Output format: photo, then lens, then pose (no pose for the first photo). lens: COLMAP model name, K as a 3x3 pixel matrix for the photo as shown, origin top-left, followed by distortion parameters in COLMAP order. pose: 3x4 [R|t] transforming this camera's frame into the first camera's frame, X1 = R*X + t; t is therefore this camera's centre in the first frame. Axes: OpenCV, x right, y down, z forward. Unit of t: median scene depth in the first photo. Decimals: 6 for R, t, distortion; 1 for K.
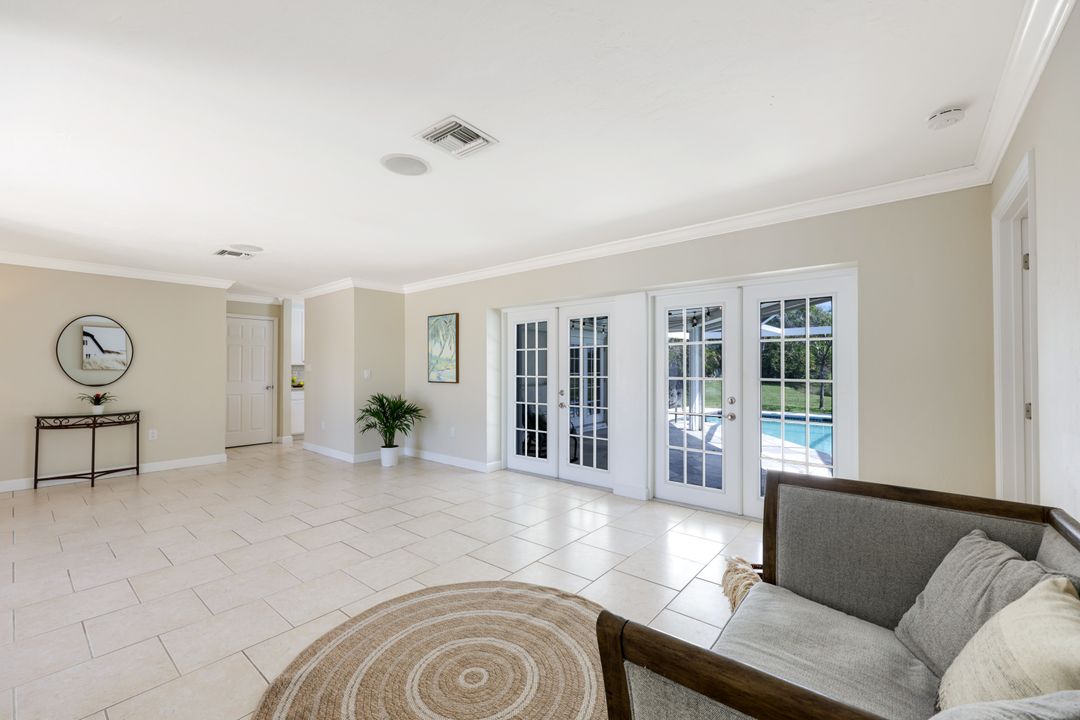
lens RADIAL K [[432.8, 0, 538.1], [0, 432.8, 363.7], [0, 0, 1]] dist [0.000212, 0.000464]
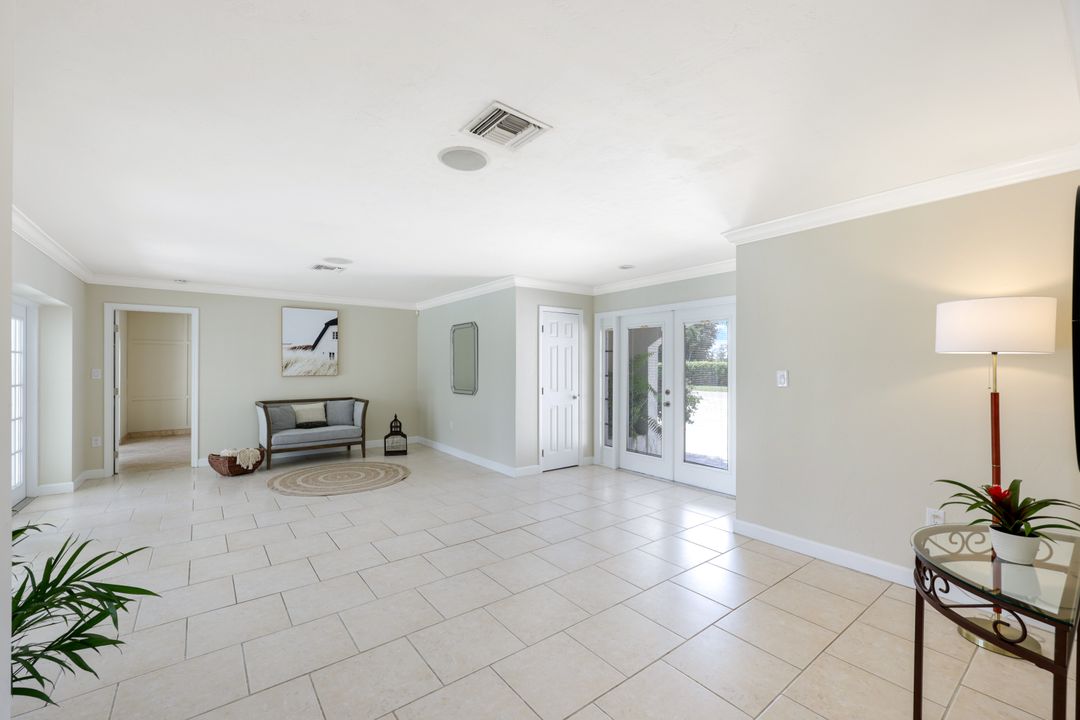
lens RADIAL K [[432.8, 0, 538.1], [0, 432.8, 363.7], [0, 0, 1]] dist [0.000212, 0.000464]
pose [[-0.973540, -0.005045, 0.228461, -0.747258], [-0.007235, 0.999936, -0.008749, -0.009951], [-0.228402, -0.010171, -0.973514, 1.258826]]
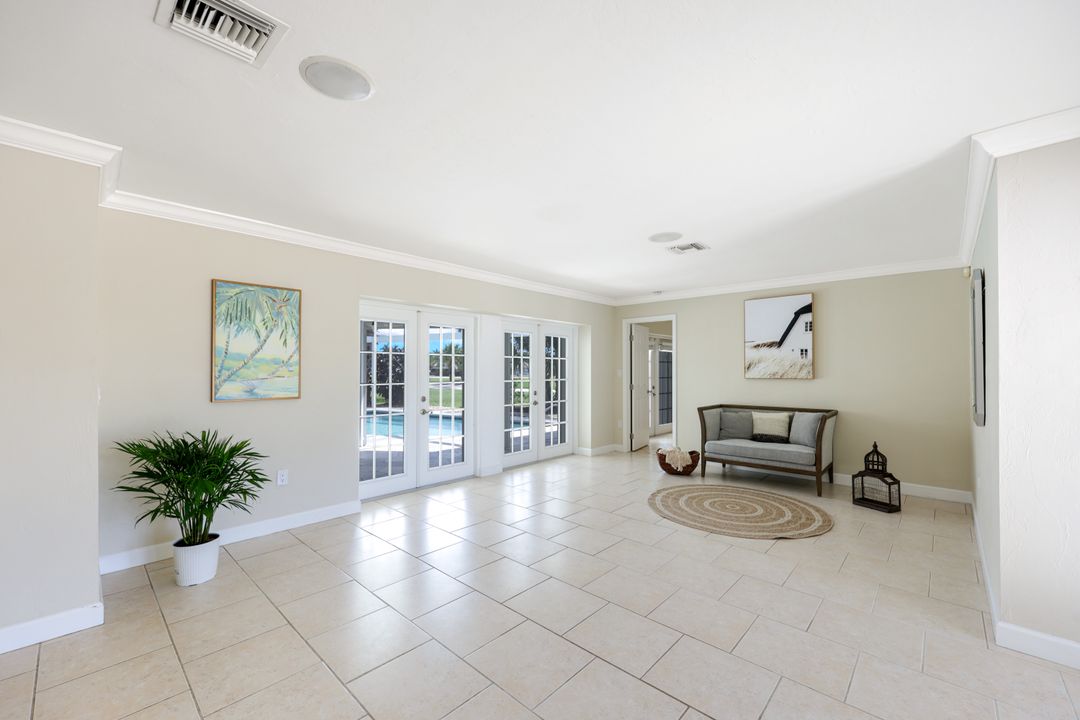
lens RADIAL K [[438.1, 0, 538.6], [0, 438.1, 366.5], [0, 0, 1]] dist [-0.019497, -0.000022]
pose [[0.069923, 0.002356, 0.997550, -0.894192], [-0.006599, 0.999976, -0.001899, -0.004093], [-0.997531, -0.006450, 0.069937, 0.661342]]
